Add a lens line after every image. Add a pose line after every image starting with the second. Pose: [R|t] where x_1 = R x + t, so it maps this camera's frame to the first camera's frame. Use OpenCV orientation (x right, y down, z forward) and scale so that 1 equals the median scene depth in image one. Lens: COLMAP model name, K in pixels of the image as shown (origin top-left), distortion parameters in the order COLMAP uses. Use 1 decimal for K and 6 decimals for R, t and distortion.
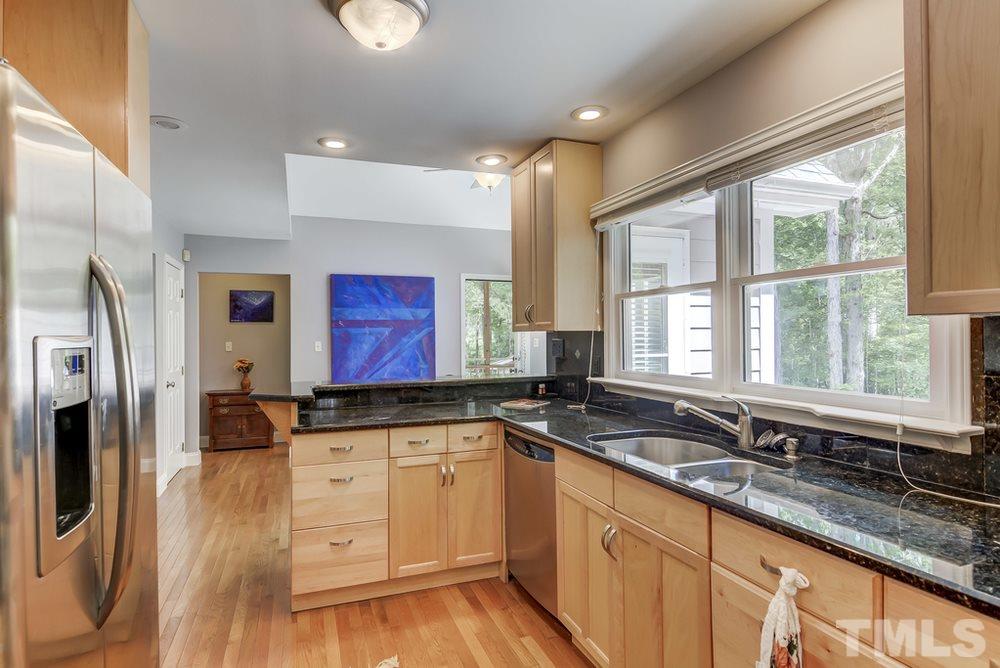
lens RADIAL K [[509.7, 0, 495.8], [0, 509.7, 333.1], [0, 0, 1]] dist [0.002583, 0.000325]
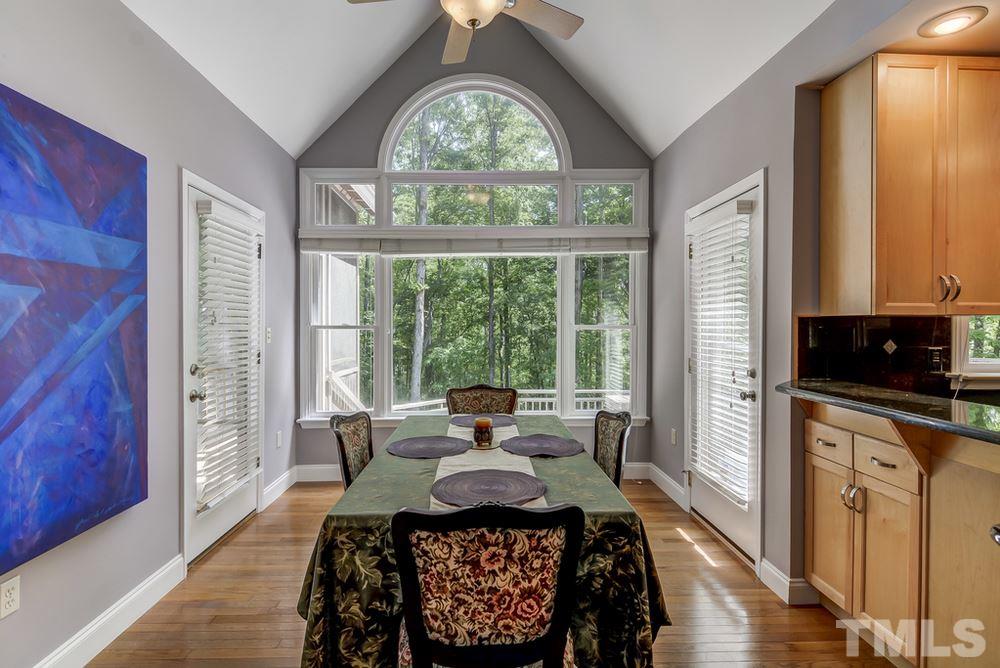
lens RADIAL K [[482.6, 0, 502.3], [0, 482.6, 326.6], [0, 0, 1]] dist [0.001003, 0.000087]
pose [[0.336275, 0.005575, 0.941748, -0.361991], [-0.009098, 0.999955, -0.002671, 0.009308], [-0.941720, -0.007670, 0.336310, 0.653728]]
